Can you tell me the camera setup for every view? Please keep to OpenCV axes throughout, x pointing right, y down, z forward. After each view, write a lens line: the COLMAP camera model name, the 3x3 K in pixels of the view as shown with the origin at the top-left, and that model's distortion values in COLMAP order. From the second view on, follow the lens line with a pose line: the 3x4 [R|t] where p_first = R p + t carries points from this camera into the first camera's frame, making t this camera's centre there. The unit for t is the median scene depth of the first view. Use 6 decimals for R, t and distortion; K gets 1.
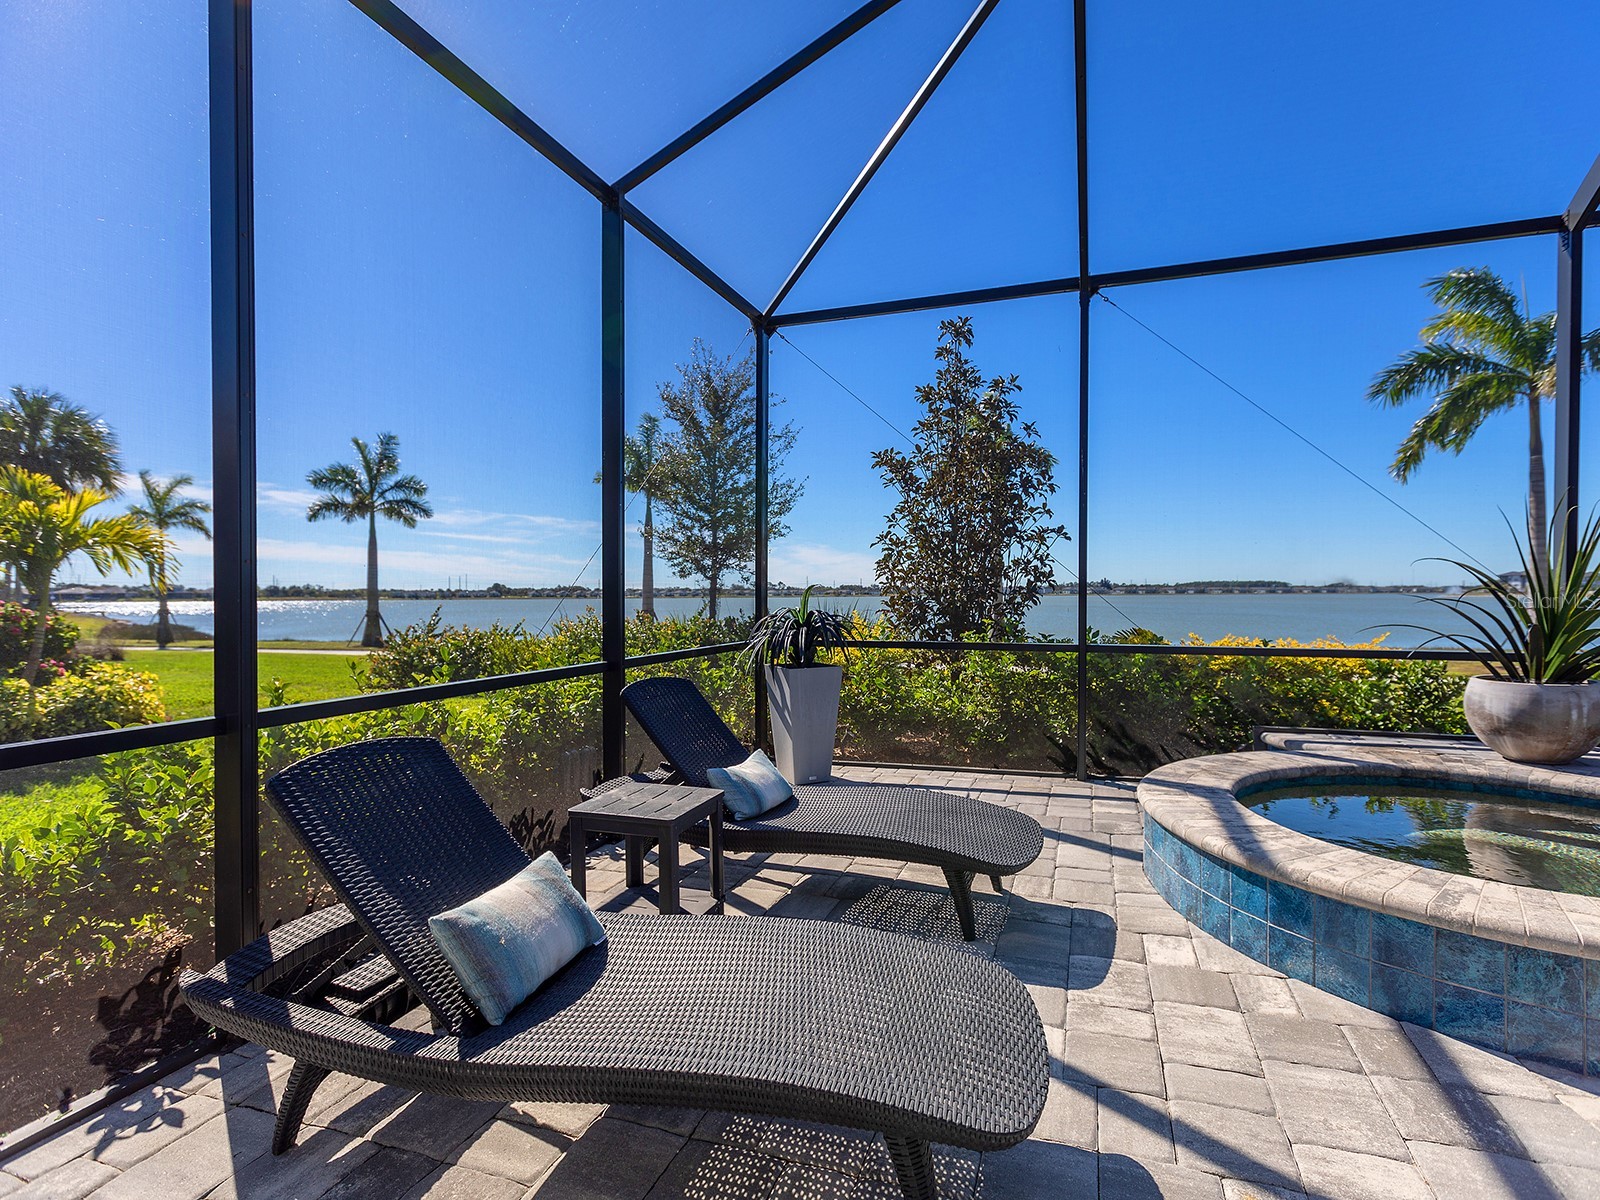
lens RADIAL K [[800.6, 0, 802.4], [0, 800.6, 592.0], [0, 0, 1]] dist [0.000873, 0.000277]
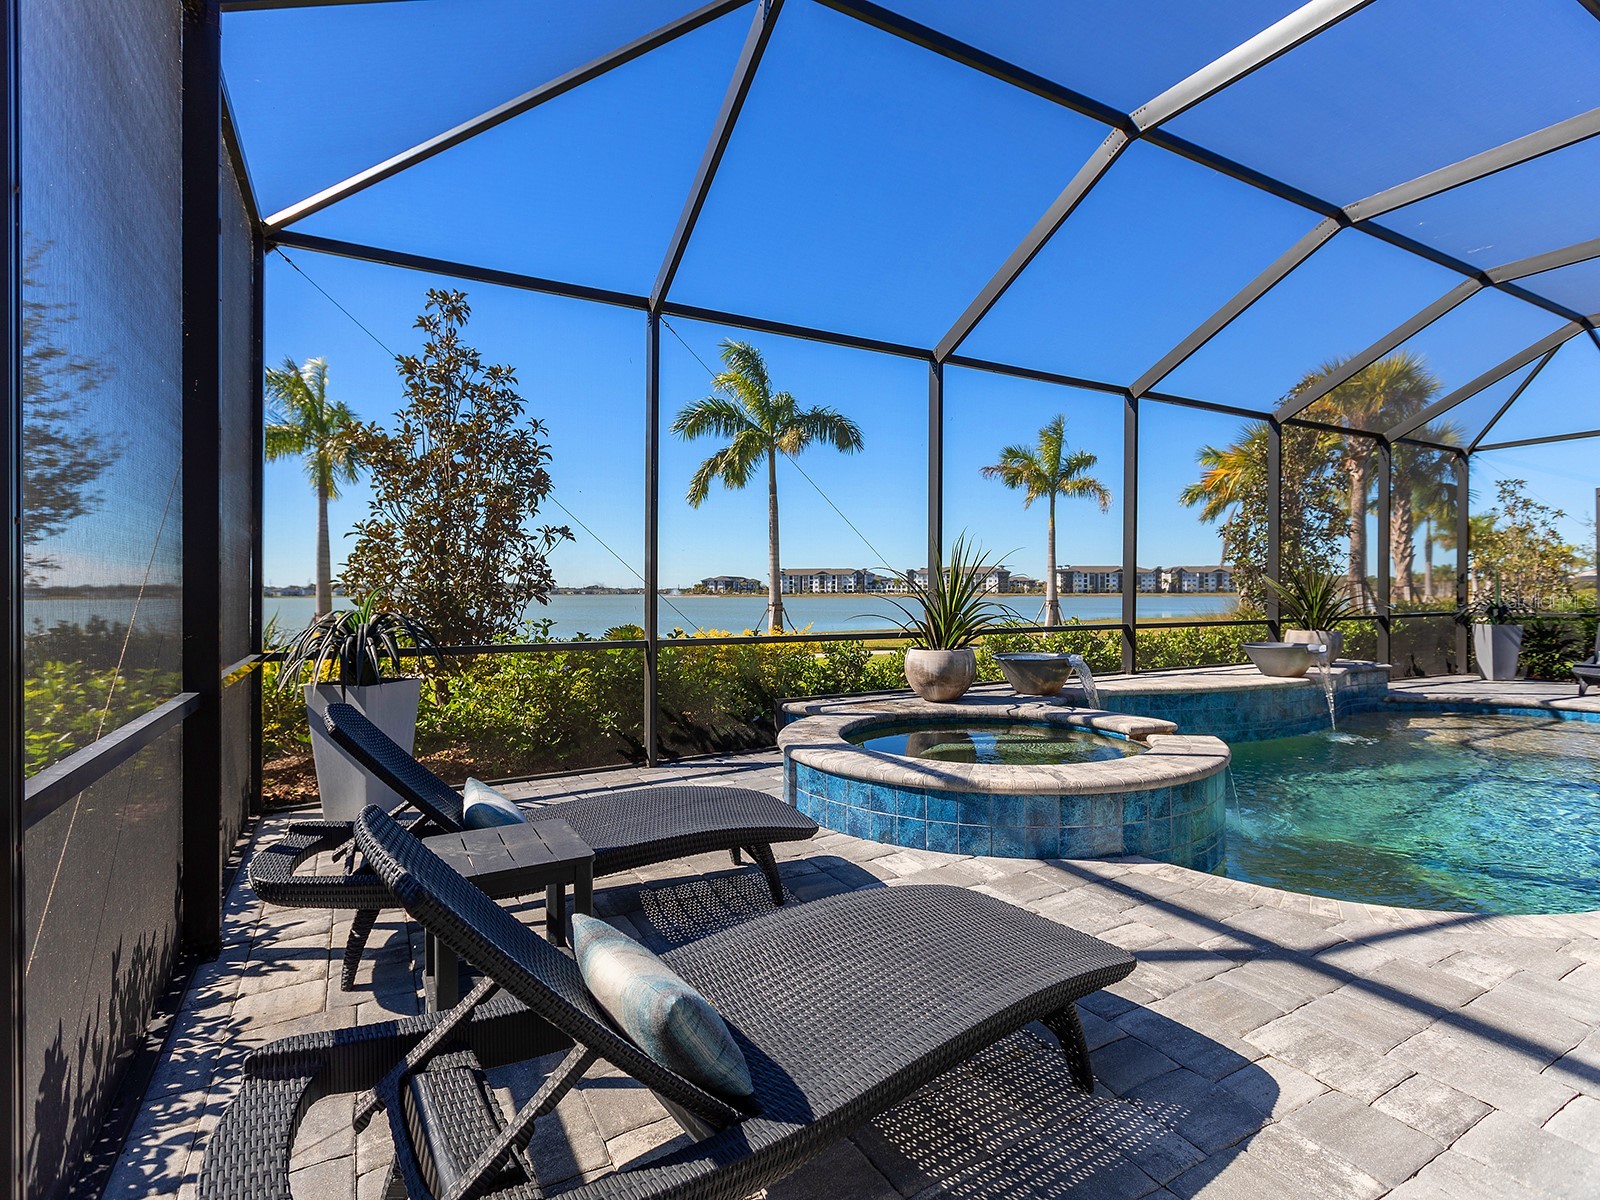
lens RADIAL K [[812.4, 0, 808.4], [0, 812.4, 590.8], [0, 0, 1]] dist [0.000567, 0.000464]
pose [[0.653025, 0.001803, 0.757335, -0.437620], [0.000970, 0.999994, -0.003217, 0.003881], [-0.757336, 0.002835, 0.653019, 0.168686]]
